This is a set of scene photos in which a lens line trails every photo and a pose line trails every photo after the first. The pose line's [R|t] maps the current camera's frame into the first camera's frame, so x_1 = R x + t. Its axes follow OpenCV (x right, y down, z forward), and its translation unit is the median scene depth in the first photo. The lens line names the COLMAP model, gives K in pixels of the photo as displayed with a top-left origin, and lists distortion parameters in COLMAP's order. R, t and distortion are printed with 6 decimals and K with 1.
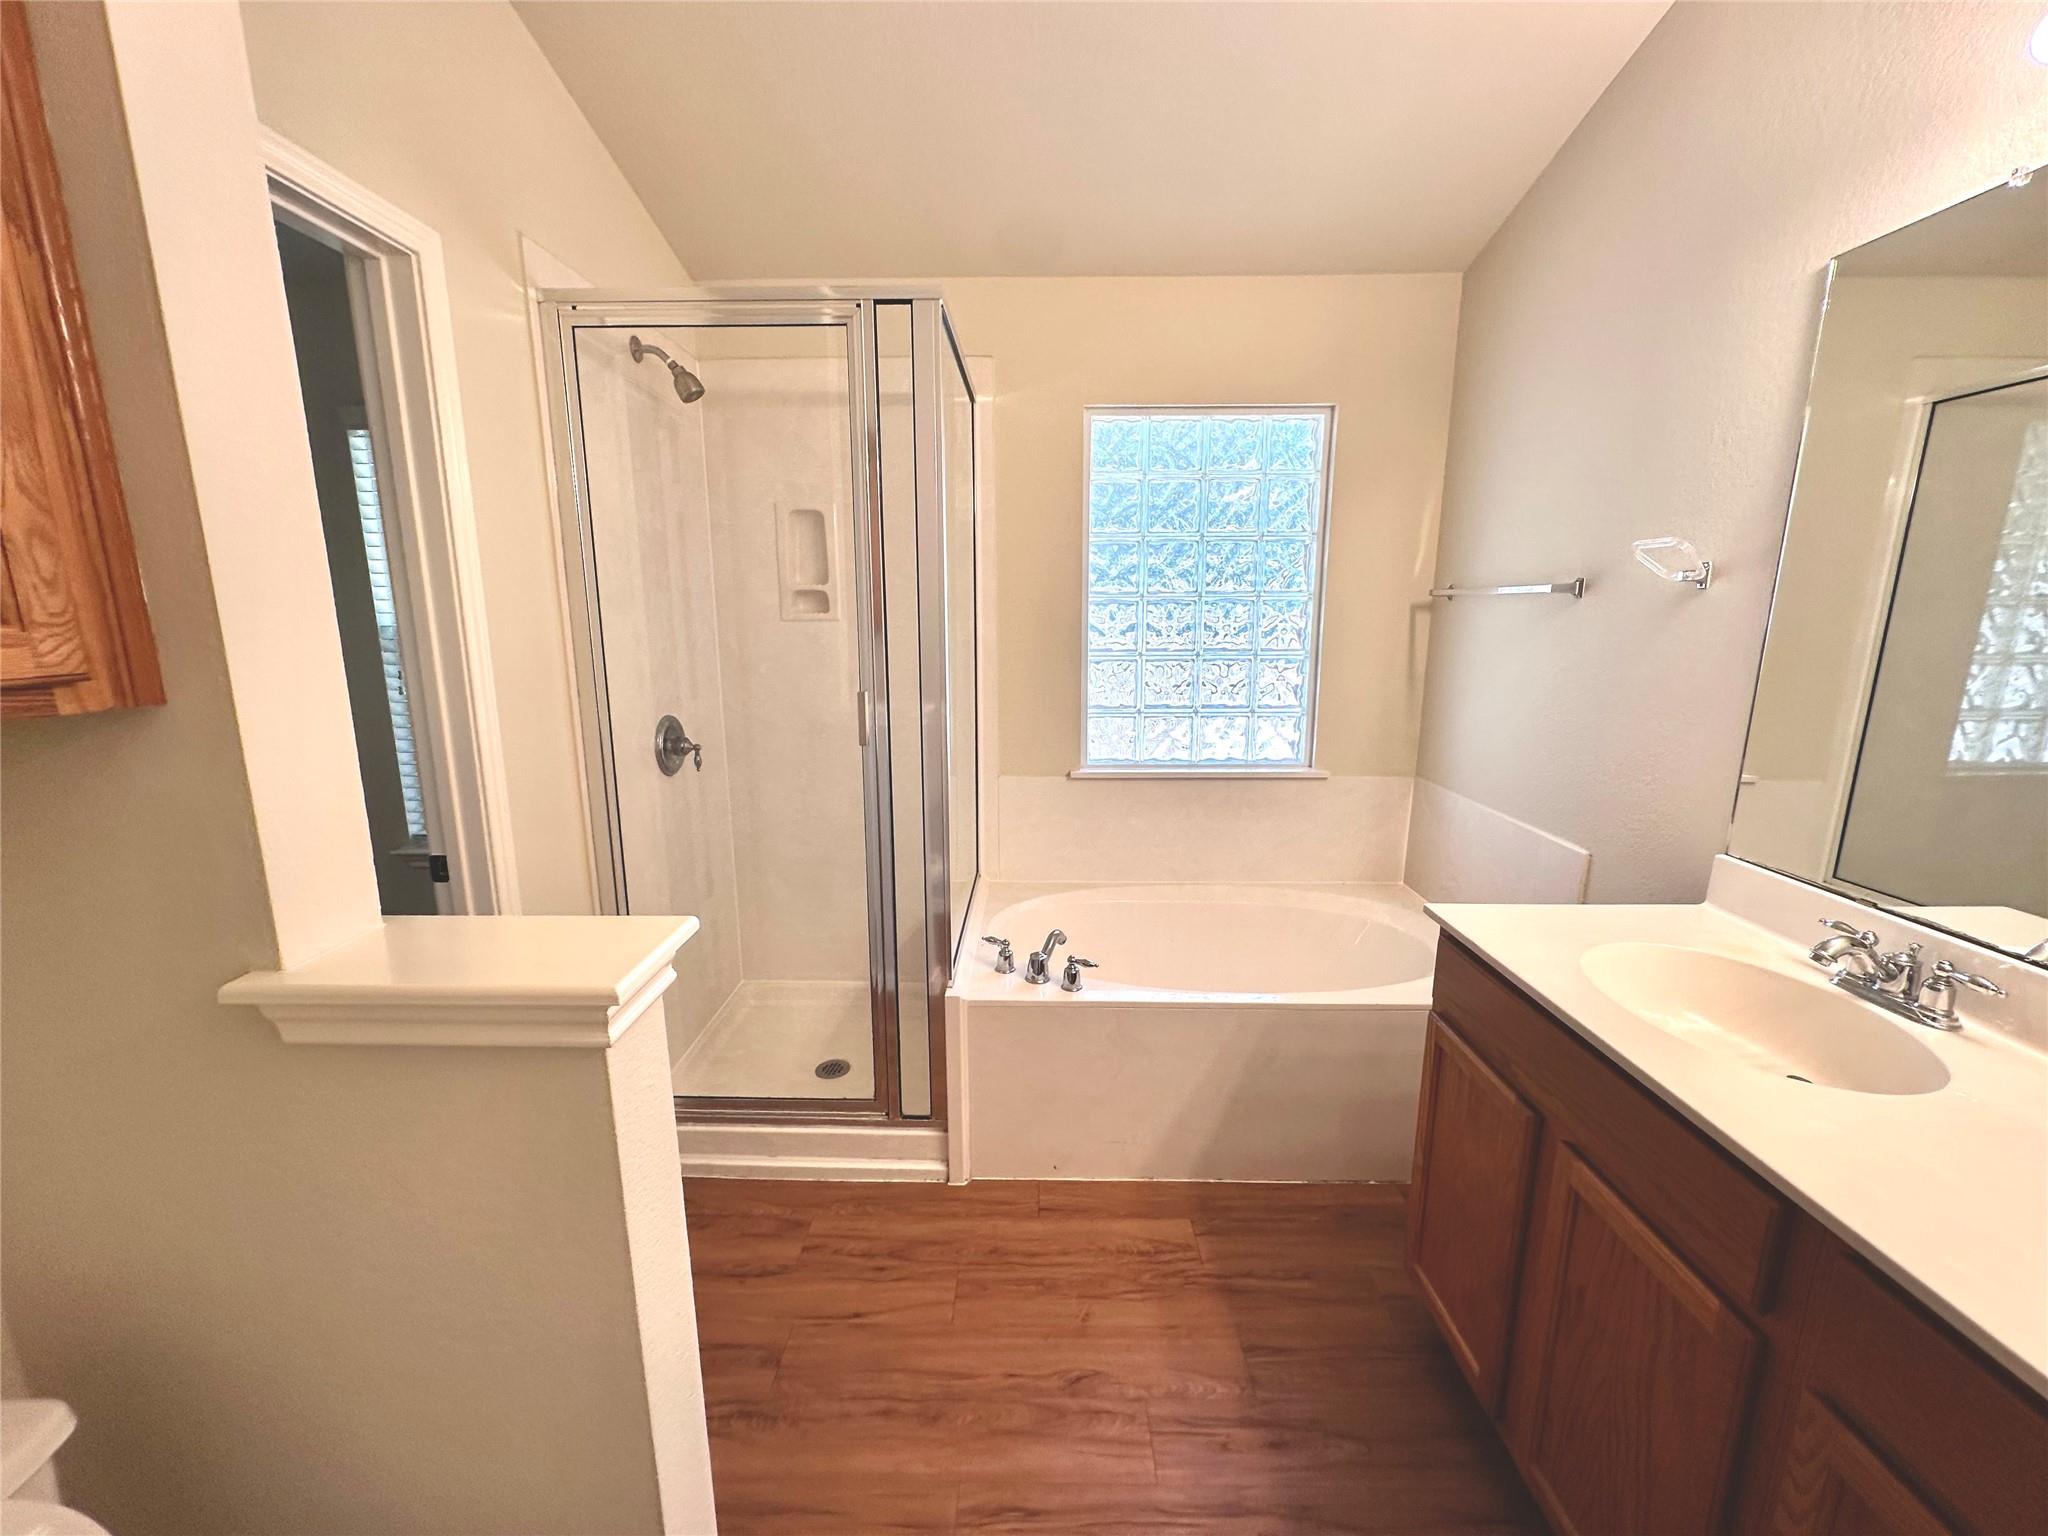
lens RADIAL K [[811.2, 0, 1022.6], [0, 811.2, 765.0], [0, 0, 1]] dist [-0.003737, 0.001025]
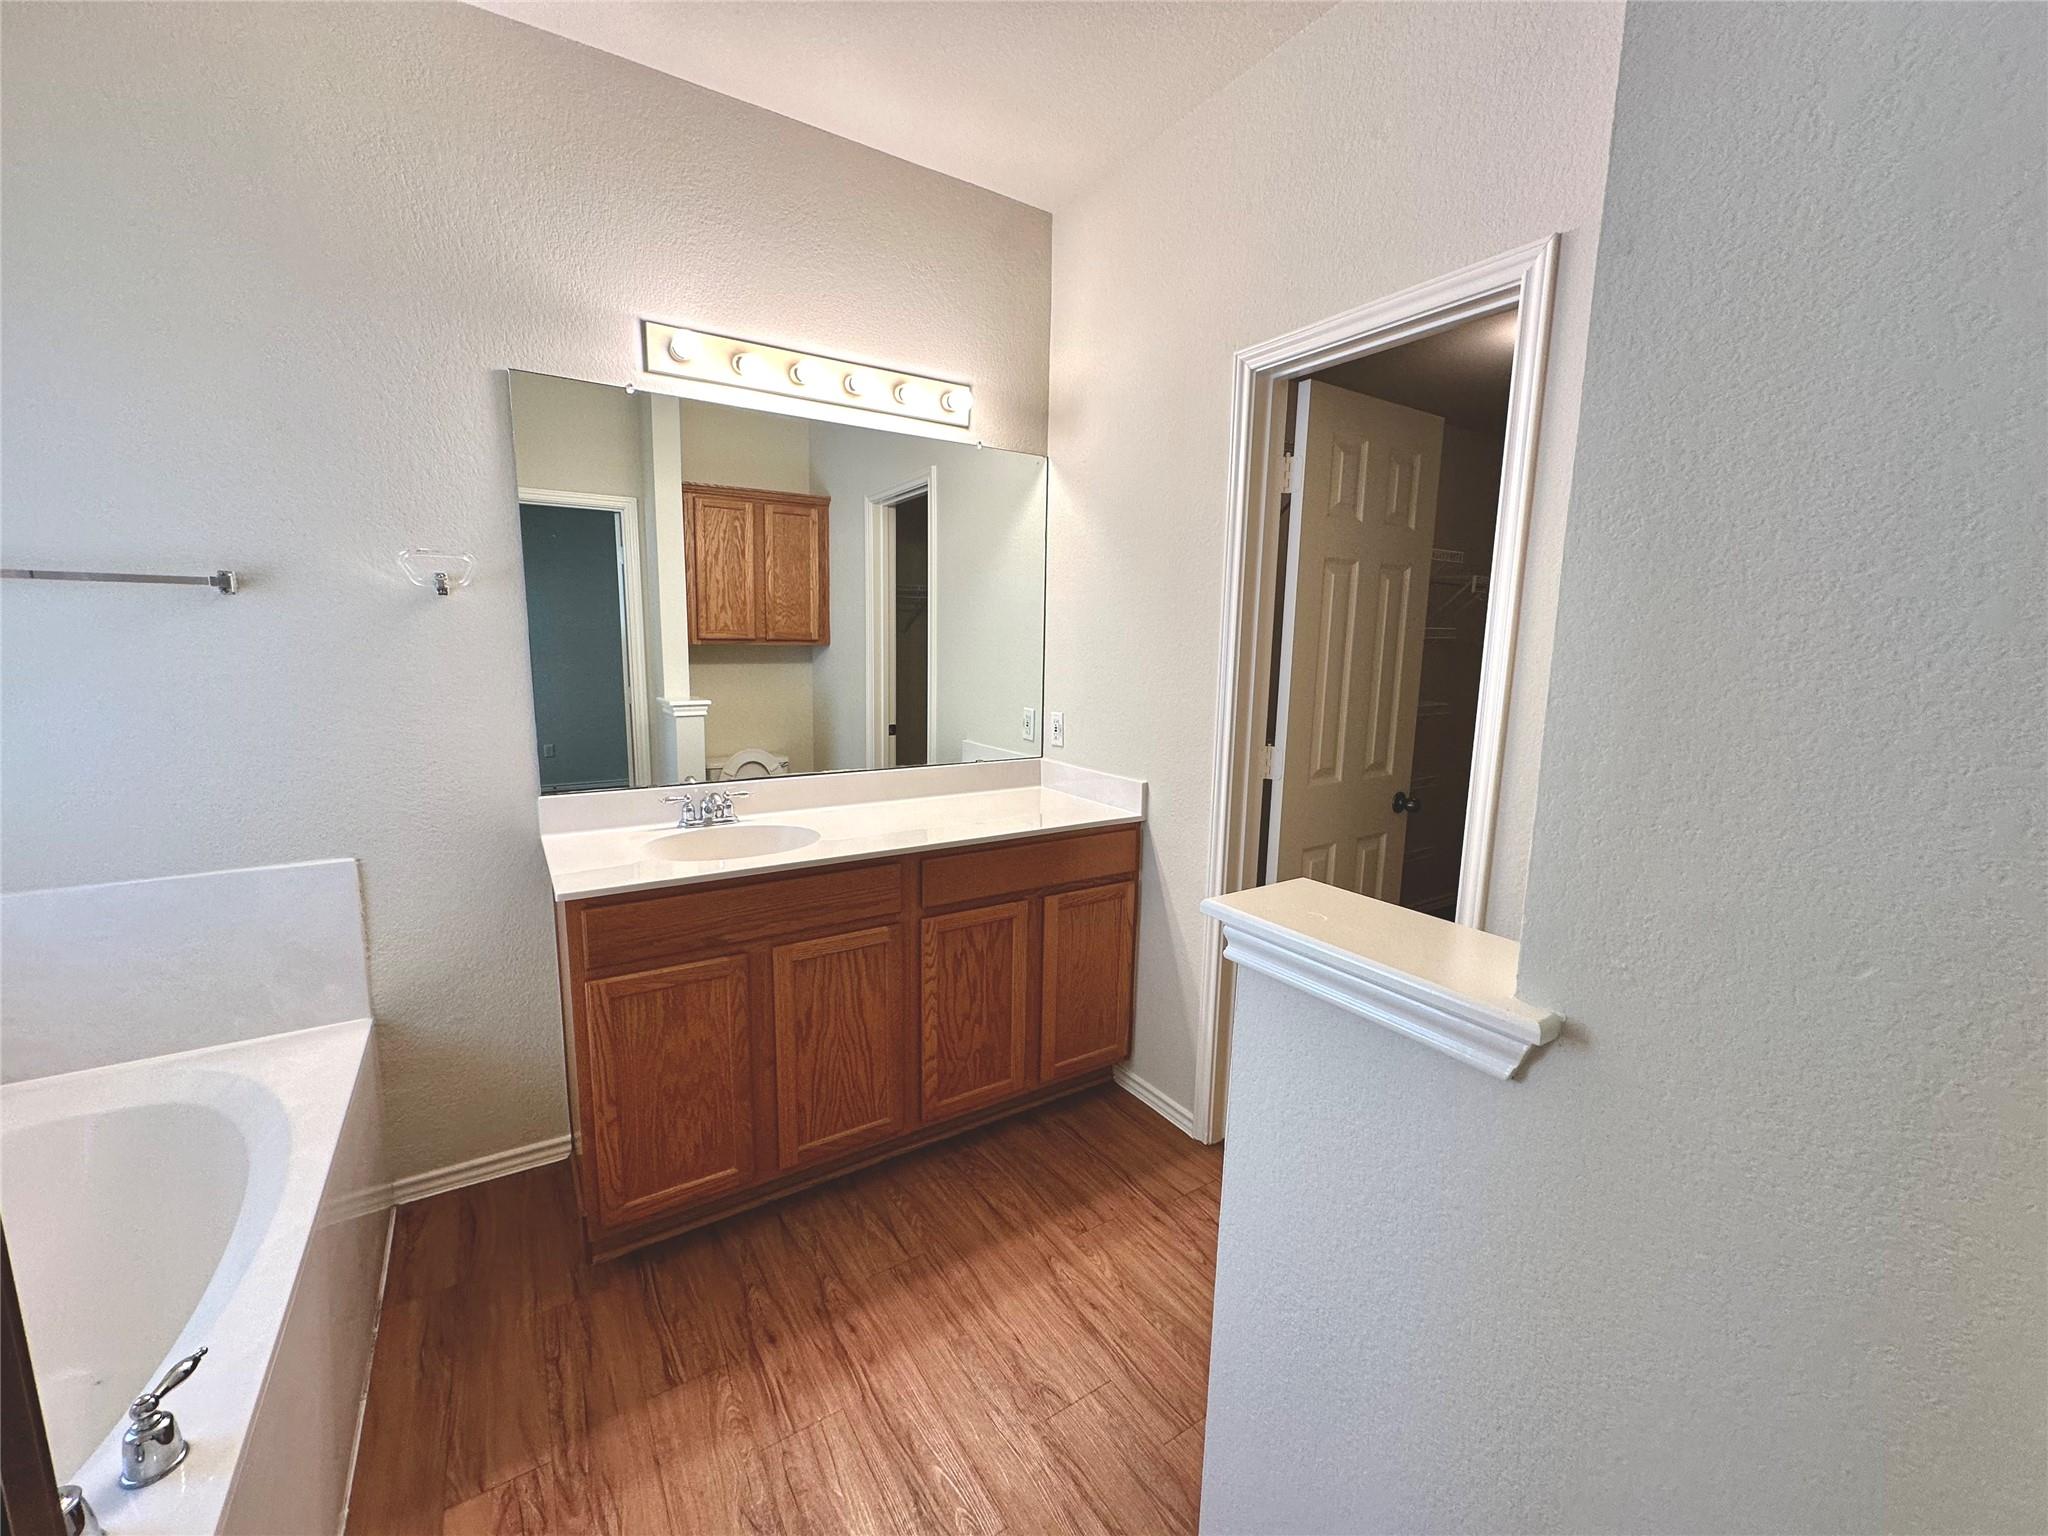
lens RADIAL K [[811.2, 0, 1019.4], [0, 811.2, 775.3], [0, 0, 1]] dist [-0.003737, 0.001025]
pose [[-0.555309, -0.138553, 0.820021, -0.541221], [0.146312, 0.954368, 0.260334, -0.126863], [-0.818672, 0.264545, -0.509698, 0.828448]]
